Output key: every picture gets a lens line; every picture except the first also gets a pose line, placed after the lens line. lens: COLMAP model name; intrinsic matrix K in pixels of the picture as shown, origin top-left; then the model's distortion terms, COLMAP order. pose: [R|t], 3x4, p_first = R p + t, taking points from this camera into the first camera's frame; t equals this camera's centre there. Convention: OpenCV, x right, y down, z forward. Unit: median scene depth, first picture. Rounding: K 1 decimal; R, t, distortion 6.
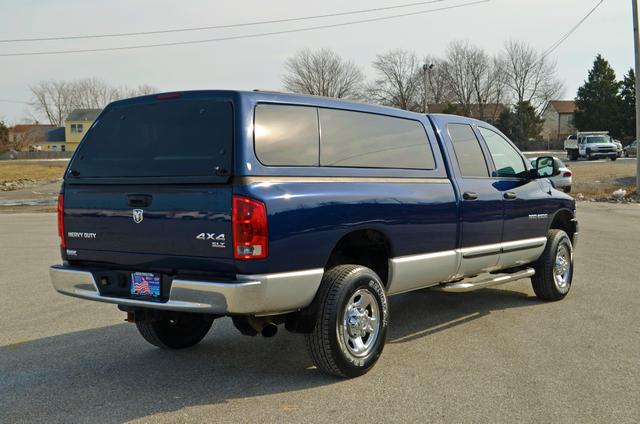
lens RADIAL K [[852.1, 0, 320.6], [0, 852.1, 213.5], [0, 0, 1]] dist [-0.078549, 0.000000]
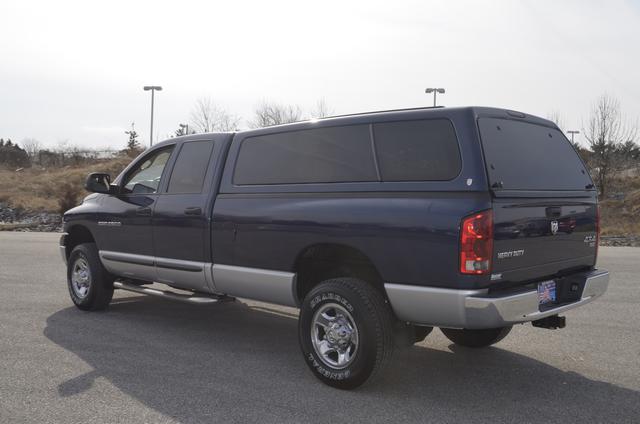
lens RADIAL K [[666.1, 0, 319.9], [0, 666.1, 210.4], [0, 0, 1]] dist [-0.031144, 0.000000]
pose [[0.166194, -0.020211, 0.985886, -0.077486], [0.040696, 0.999079, 0.013621, -0.002974], [-0.985253, 0.037858, 0.166864, 0.082698]]
